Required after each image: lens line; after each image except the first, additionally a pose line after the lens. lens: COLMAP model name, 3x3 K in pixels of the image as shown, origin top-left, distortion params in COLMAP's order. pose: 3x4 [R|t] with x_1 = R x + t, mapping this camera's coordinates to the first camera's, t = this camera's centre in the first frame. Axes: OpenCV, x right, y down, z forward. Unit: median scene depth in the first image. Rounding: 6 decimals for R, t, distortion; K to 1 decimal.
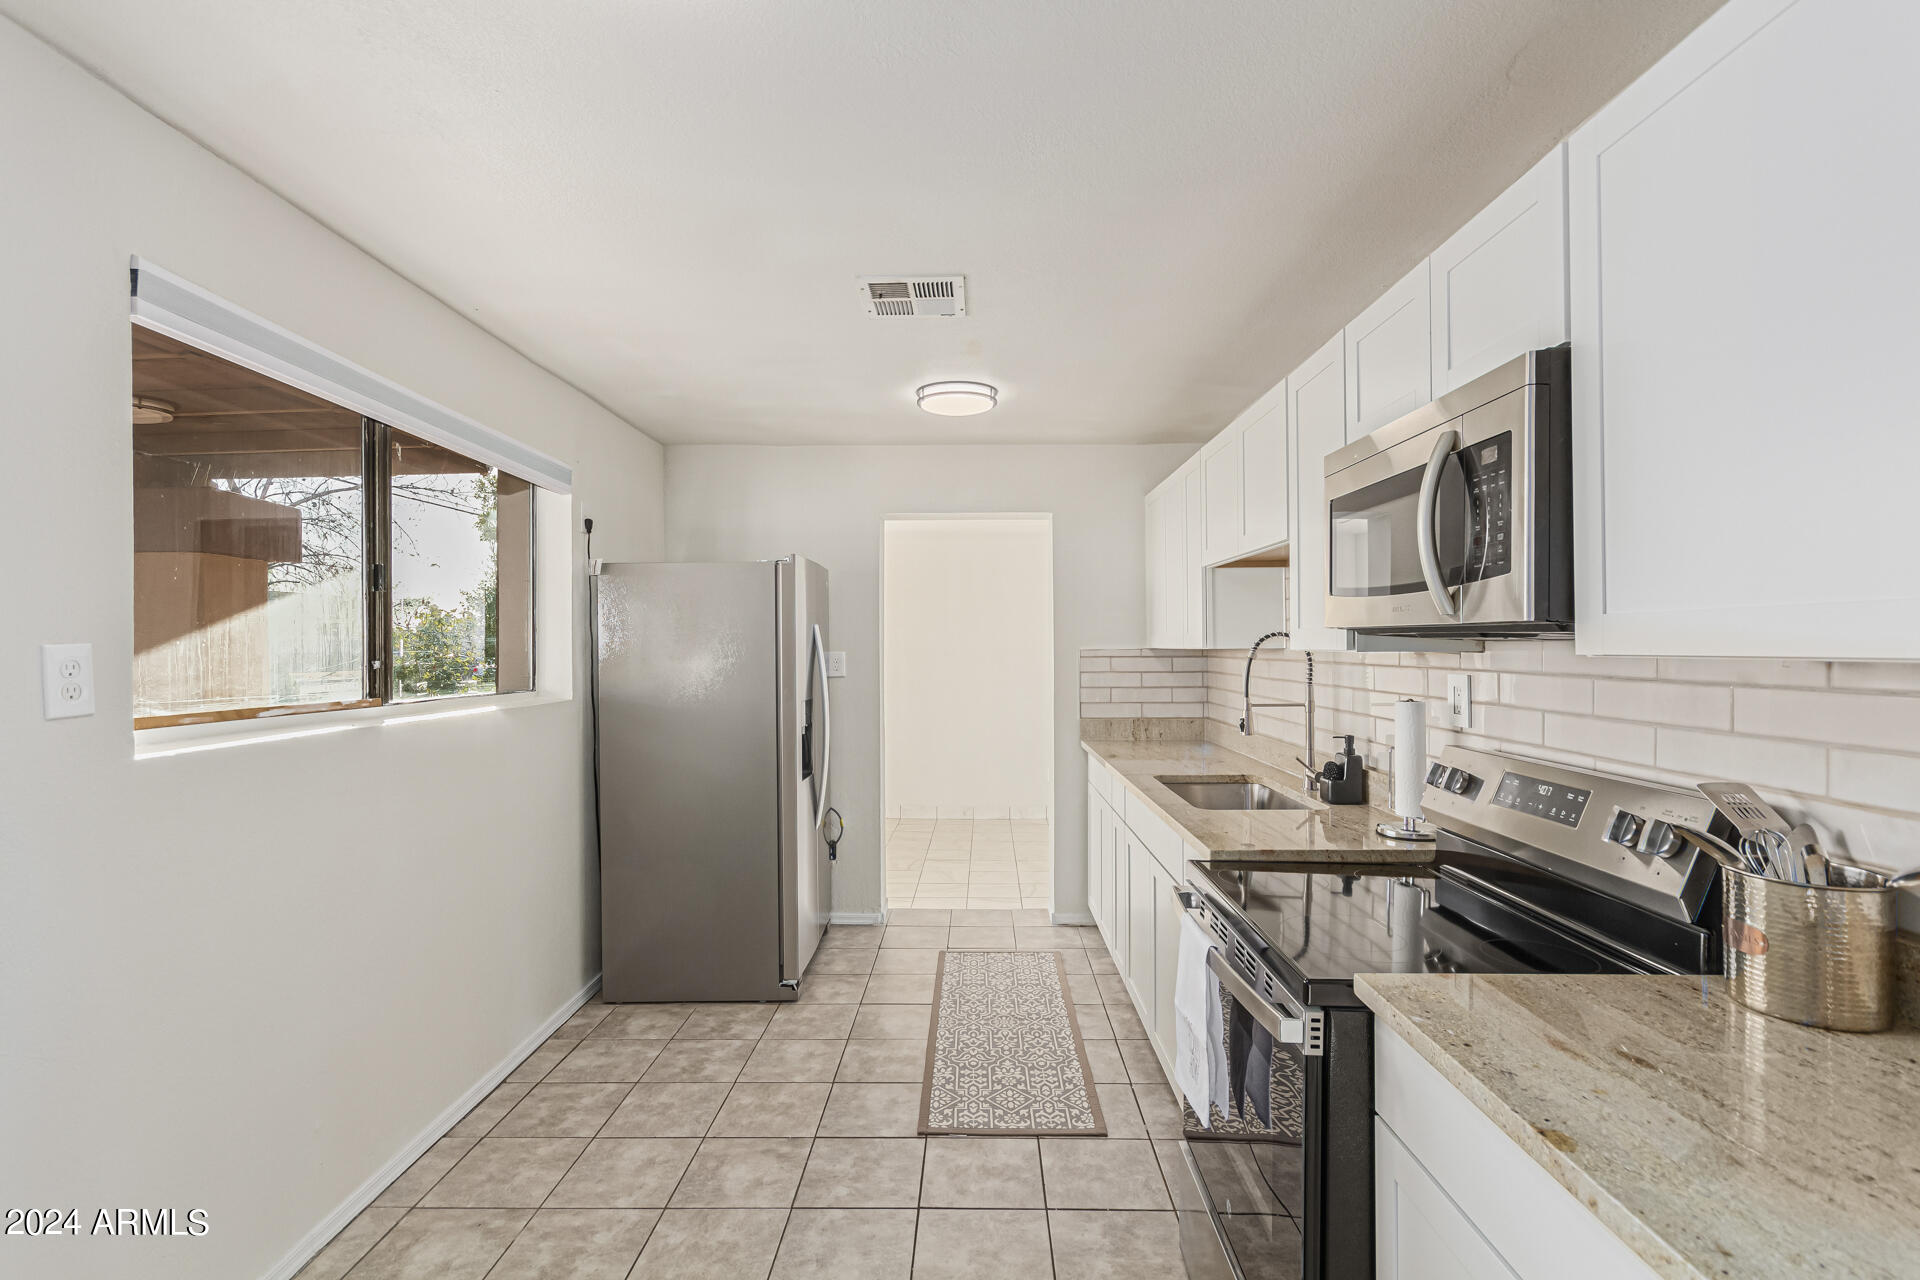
lens RADIAL K [[906.9, 0, 959.0], [0, 906.9, 642.5], [0, 0, 1]] dist [-0.001689, -0.000216]
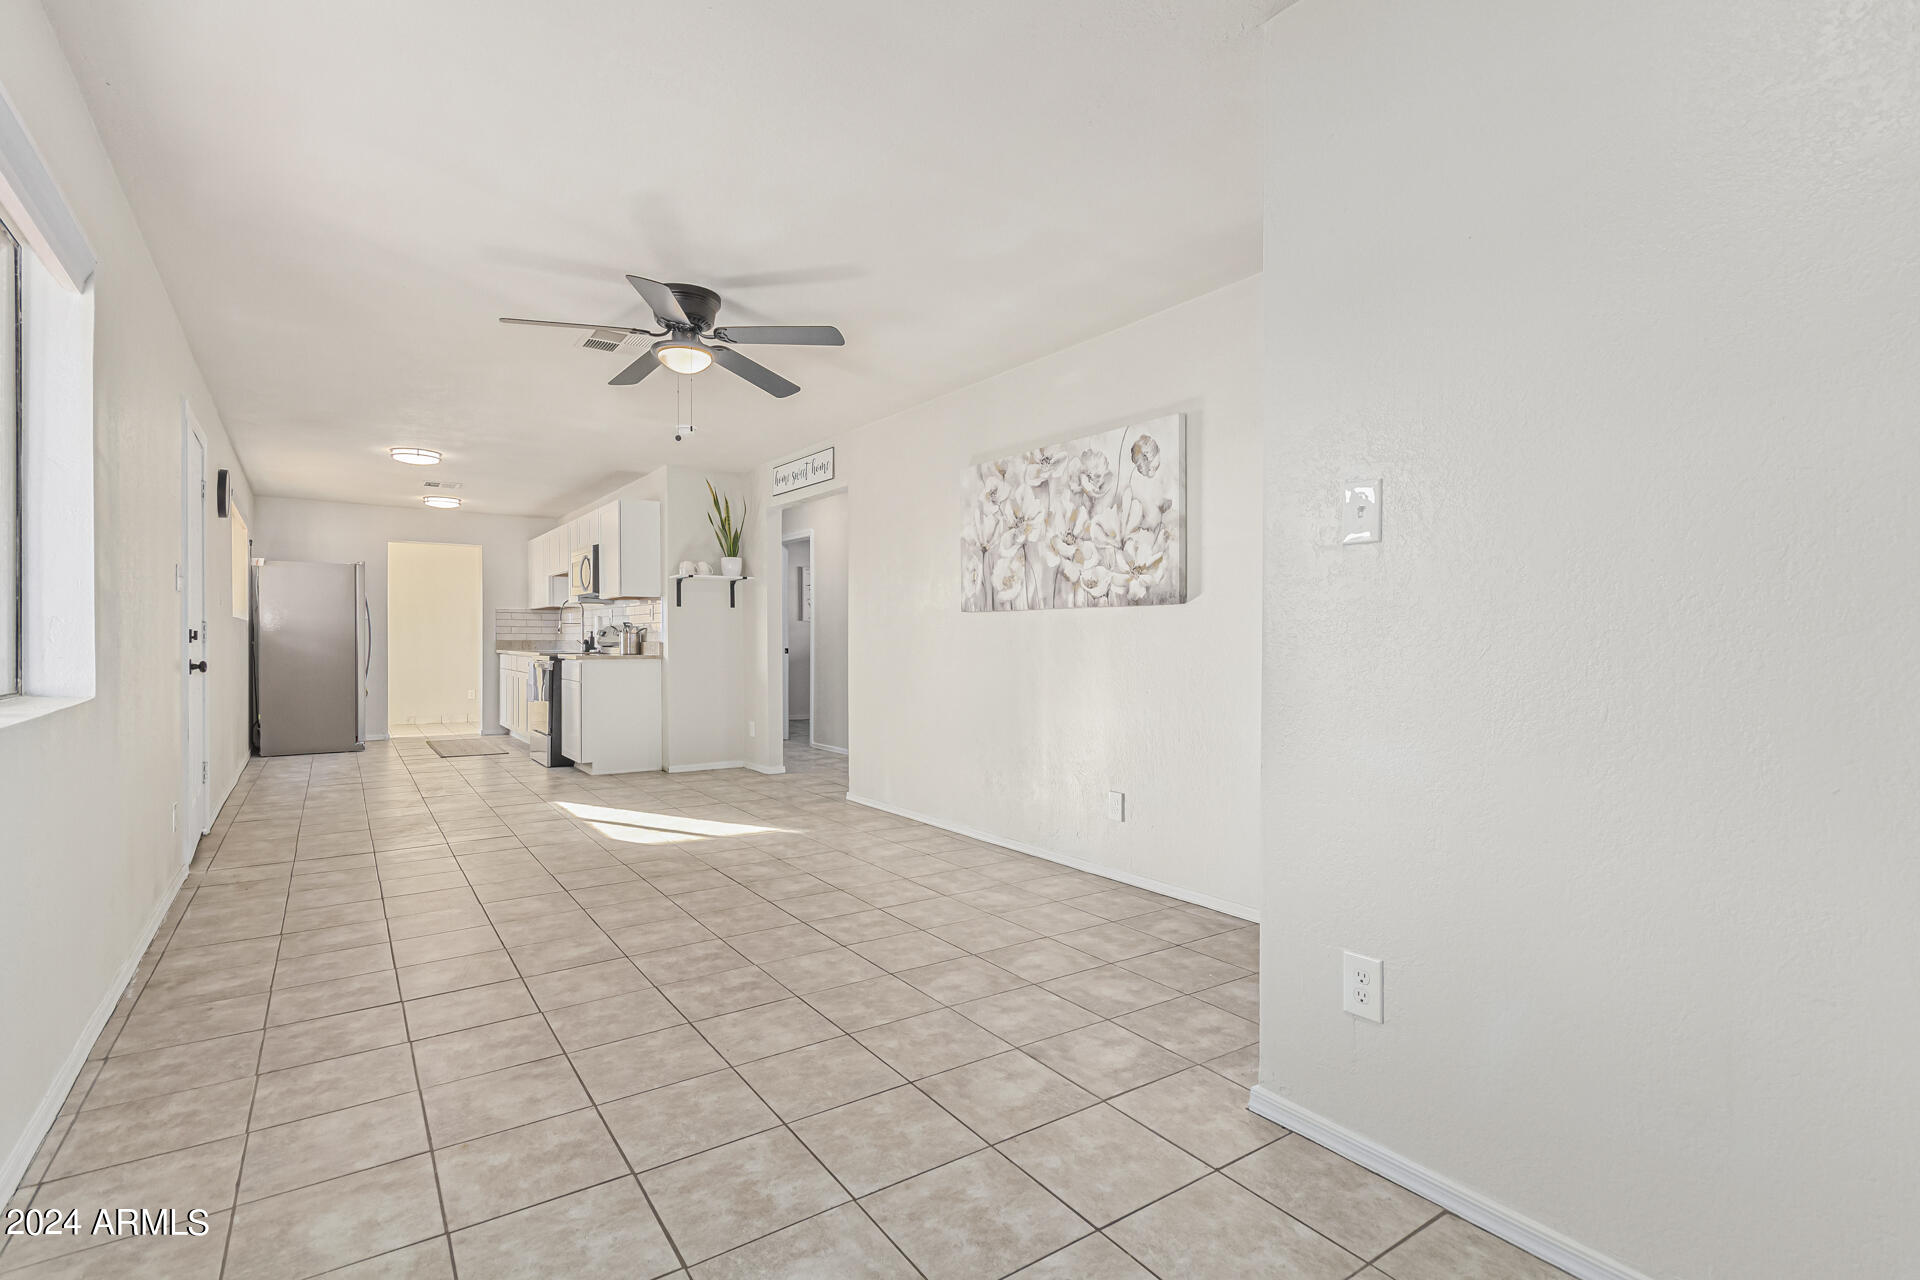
lens RADIAL K [[906.9, 0, 963.3], [0, 906.9, 642.9], [0, 0, 1]] dist [-0.001689, -0.000216]
pose [[0.813493, -0.003591, 0.581564, -0.229573], [-0.000621, 0.999975, 0.007044, 0.074429], [-0.581575, -0.006091, 0.813470, -1.485391]]
